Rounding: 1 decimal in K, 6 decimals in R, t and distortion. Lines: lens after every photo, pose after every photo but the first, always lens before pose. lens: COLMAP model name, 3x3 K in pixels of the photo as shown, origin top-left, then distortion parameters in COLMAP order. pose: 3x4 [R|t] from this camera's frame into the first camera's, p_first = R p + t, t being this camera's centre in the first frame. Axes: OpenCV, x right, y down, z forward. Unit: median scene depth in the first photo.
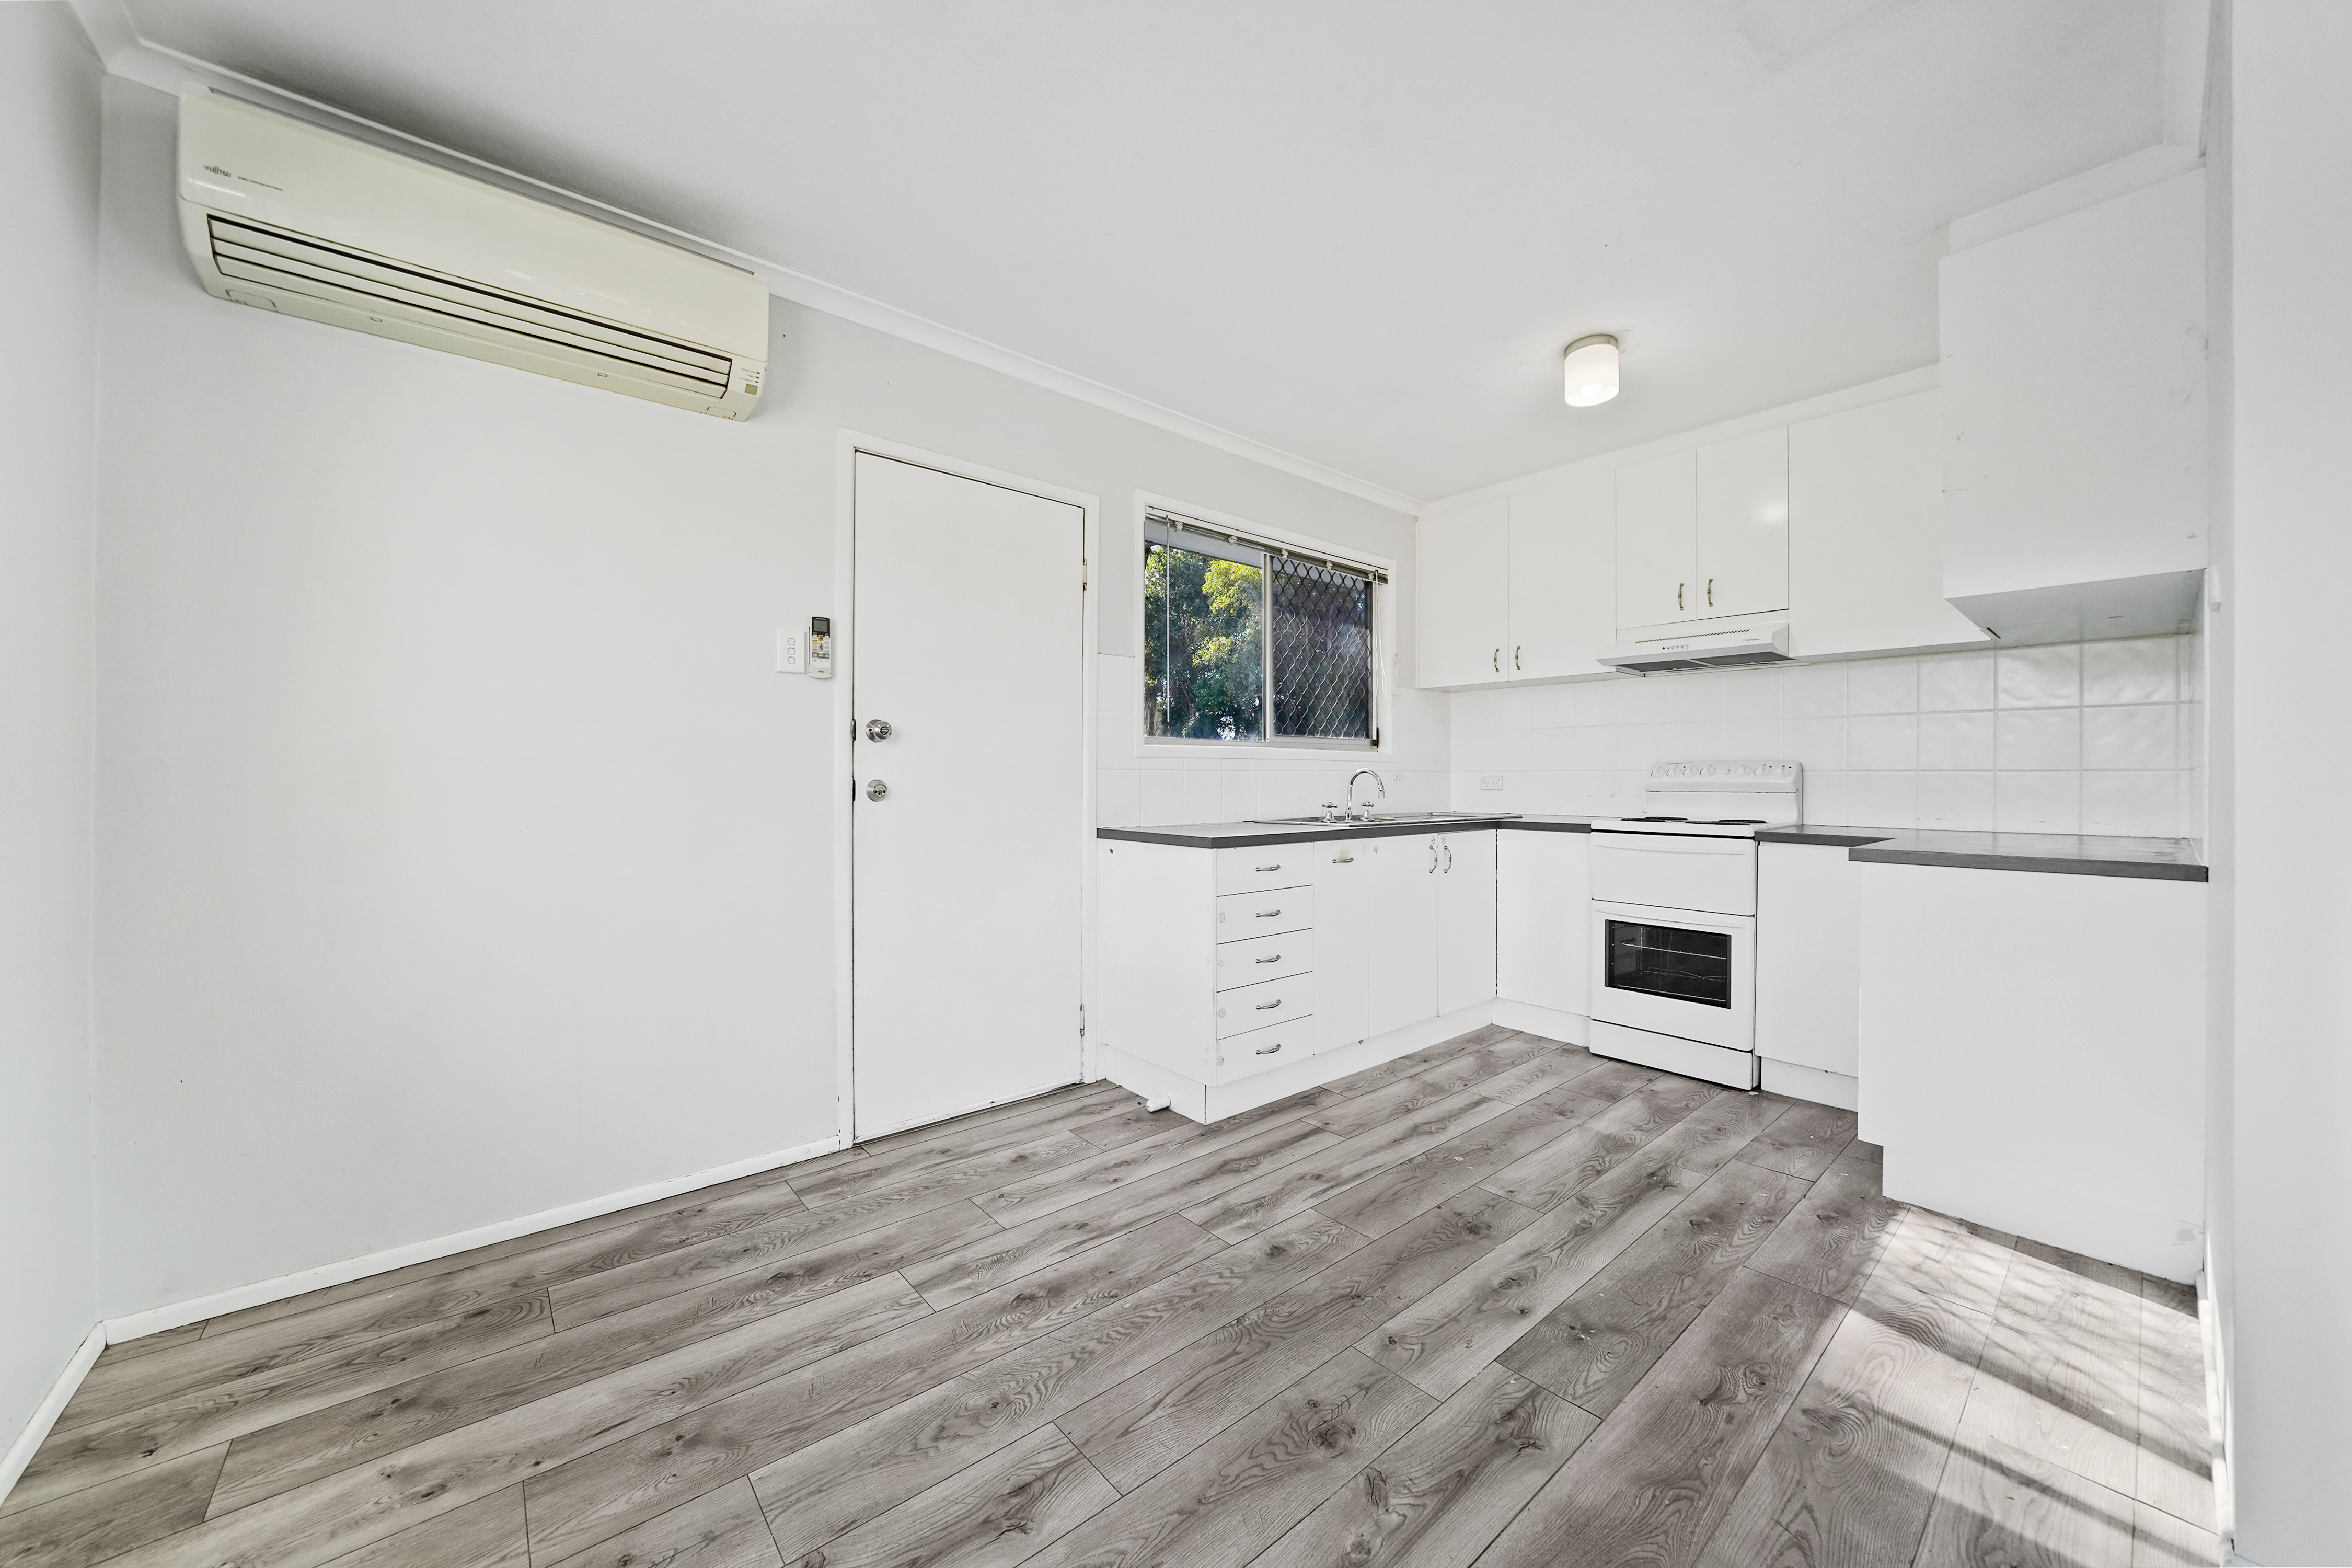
lens RADIAL K [[827.1, 0, 1175.8], [0, 827.1, 774.3], [0, 0, 1]] dist [-0.017750, -0.000042]
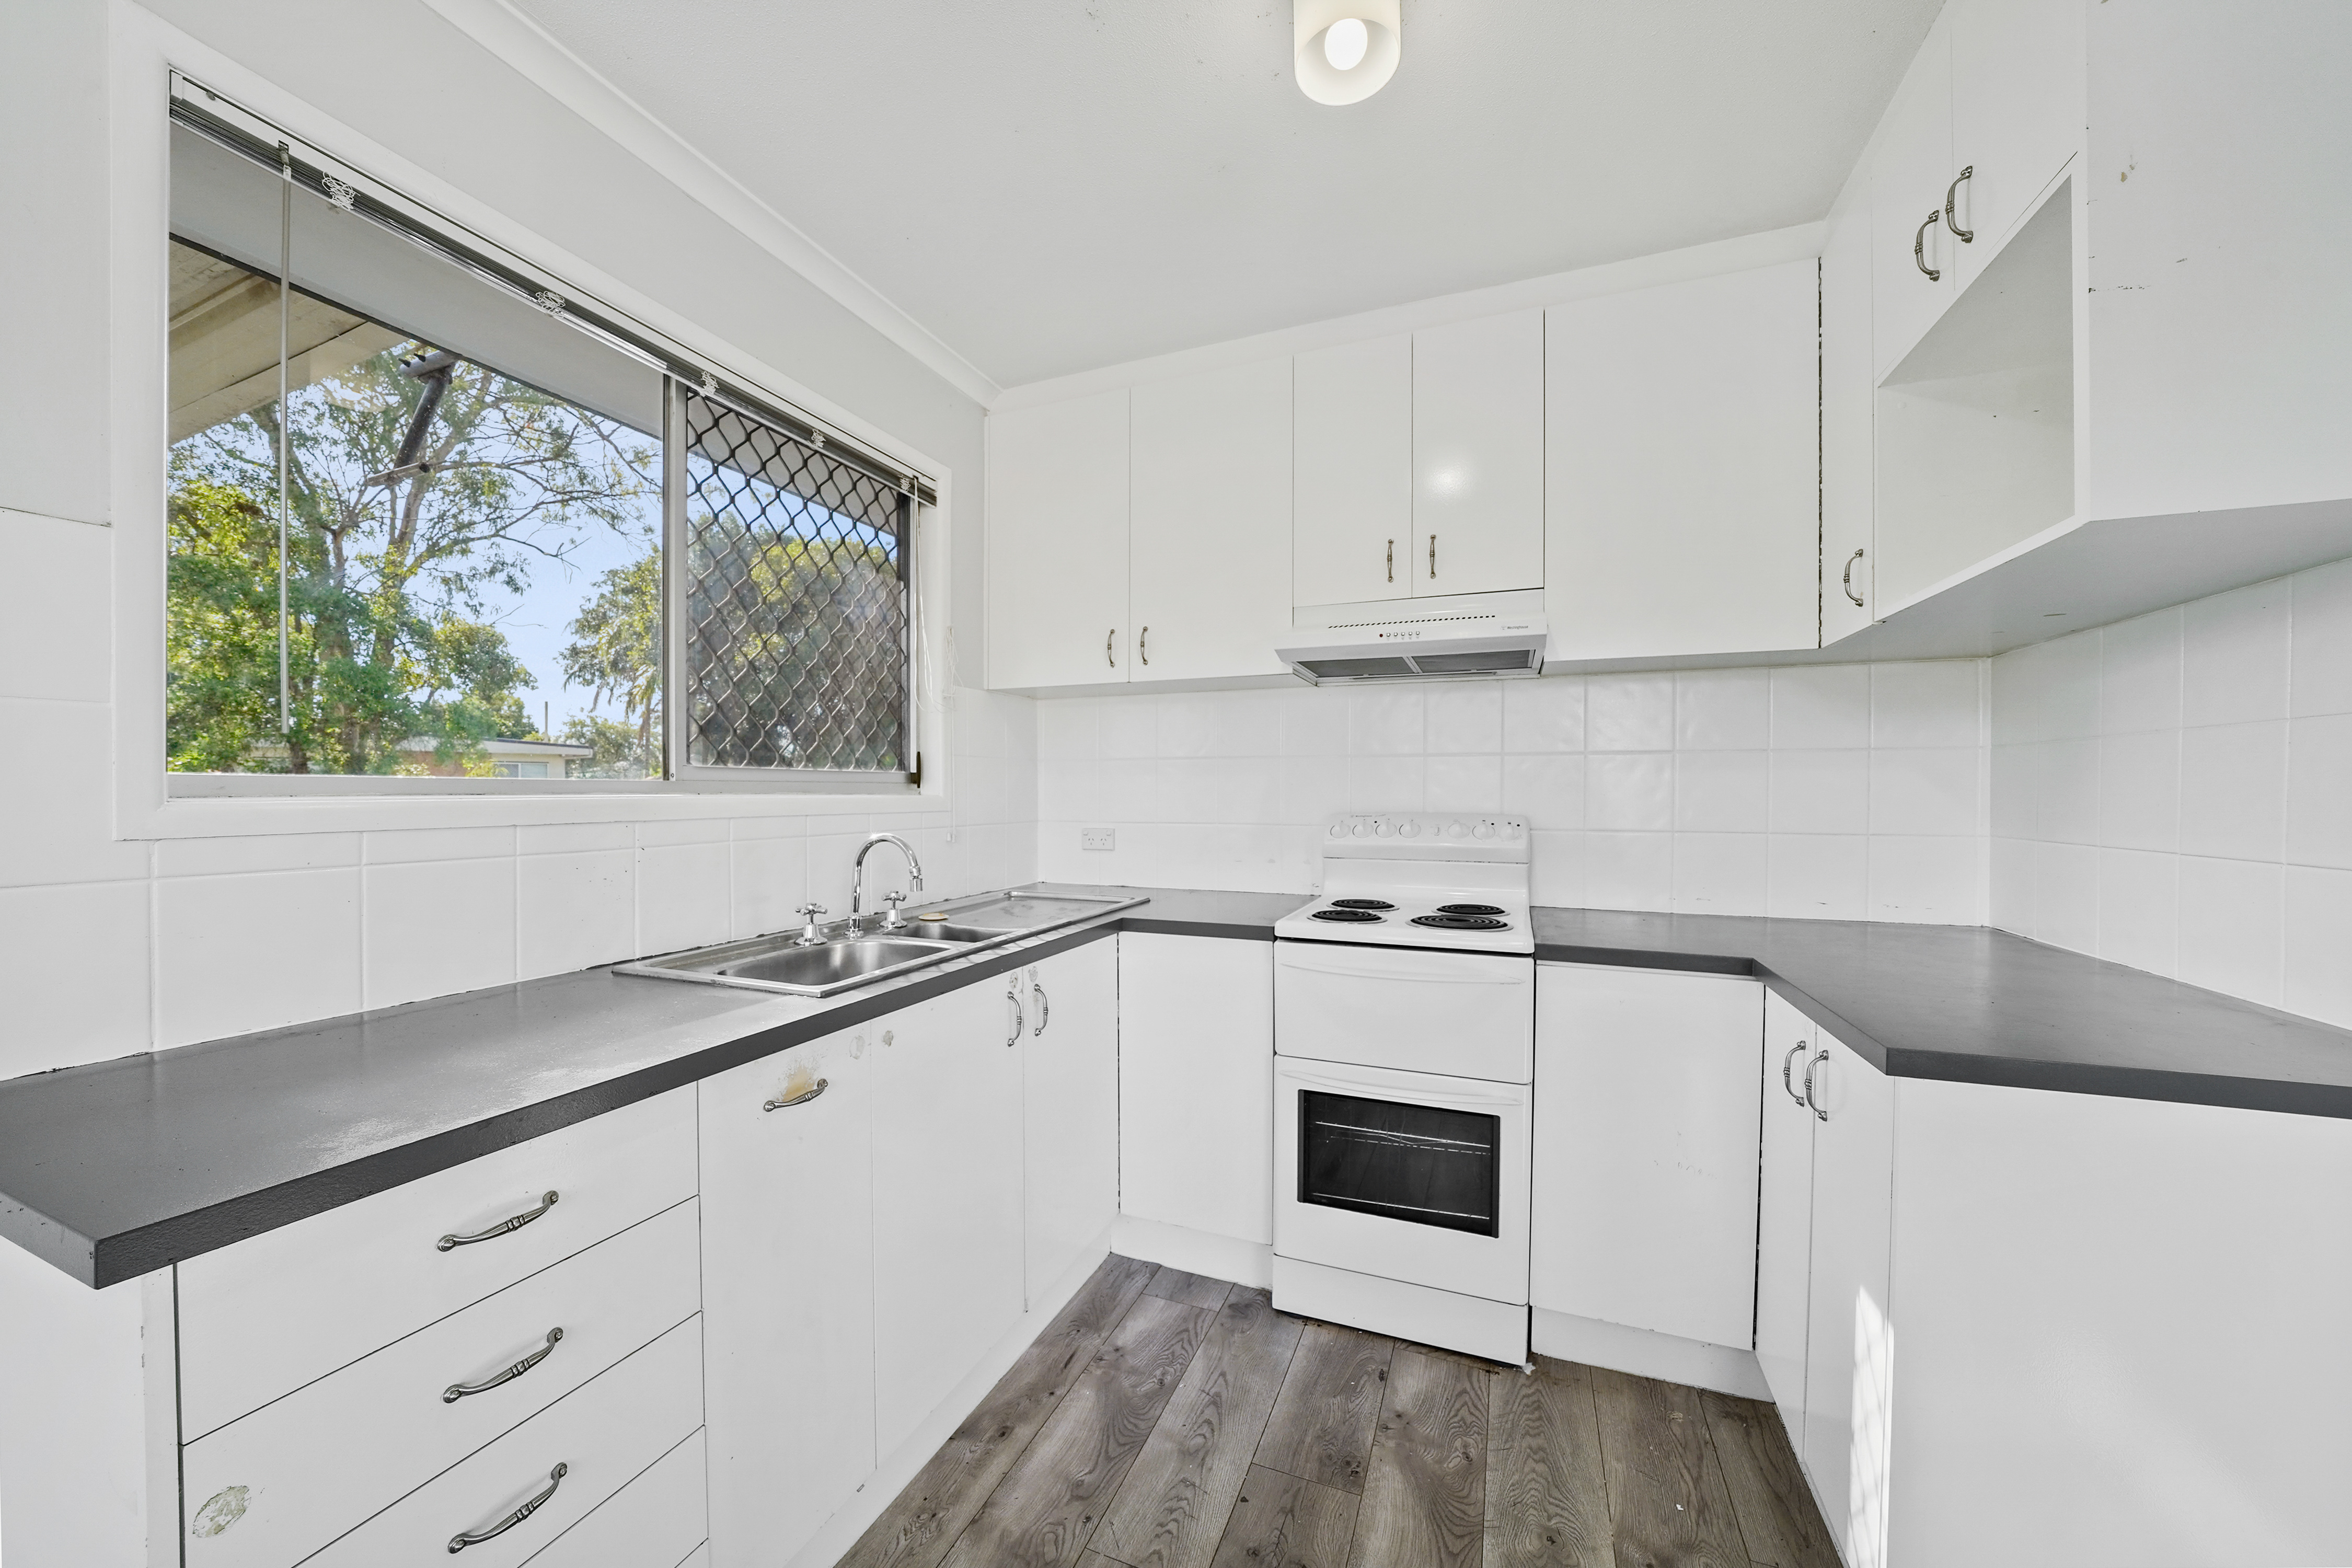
lens RADIAL K [[827.1, 0, 1162.5], [0, 827.1, 791.1], [0, 0, 1]] dist [-0.017750, -0.000042]
pose [[0.883489, -0.002908, 0.468442, 0.149018], [0.001379, 0.999993, 0.003608, -0.037050], [-0.468449, -0.002542, 0.883487, 0.489999]]
